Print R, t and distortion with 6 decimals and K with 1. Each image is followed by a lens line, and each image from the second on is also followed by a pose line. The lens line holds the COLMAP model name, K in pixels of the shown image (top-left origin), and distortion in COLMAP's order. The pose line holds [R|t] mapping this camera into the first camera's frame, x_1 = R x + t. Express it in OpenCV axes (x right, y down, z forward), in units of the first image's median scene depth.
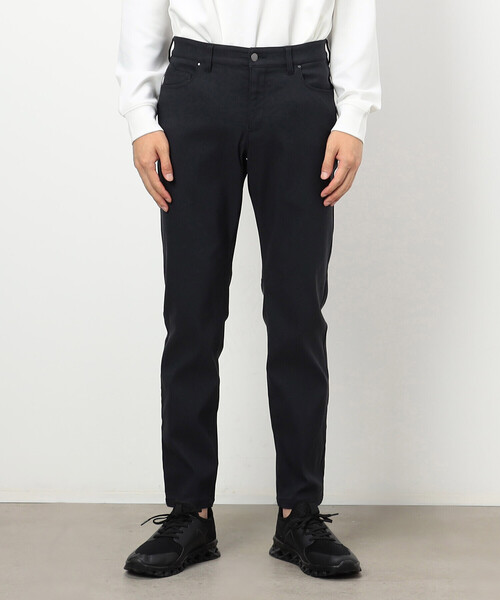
lens RADIAL K [[1256.0, 0, 249.8], [0, 1256.0, 299.6], [0, 0, 1]] dist [-0.056255, 0.000000]
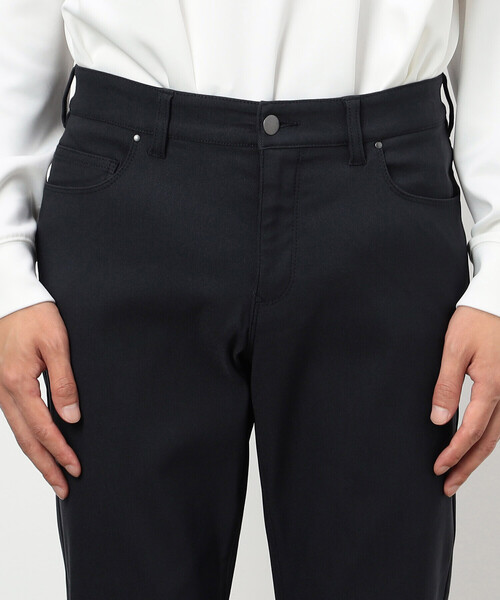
lens RADIAL K [[2102.6, 0, 249.9], [0, 2102.6, 299.9], [0, 0, 1]] dist [-0.136674, 0.000000]
pose [[0.999142, 0.012659, -0.039445, 0.024906], [-0.019545, 0.983577, -0.179426, -0.010817], [0.036526, 0.180043, 0.982980, 0.325375]]
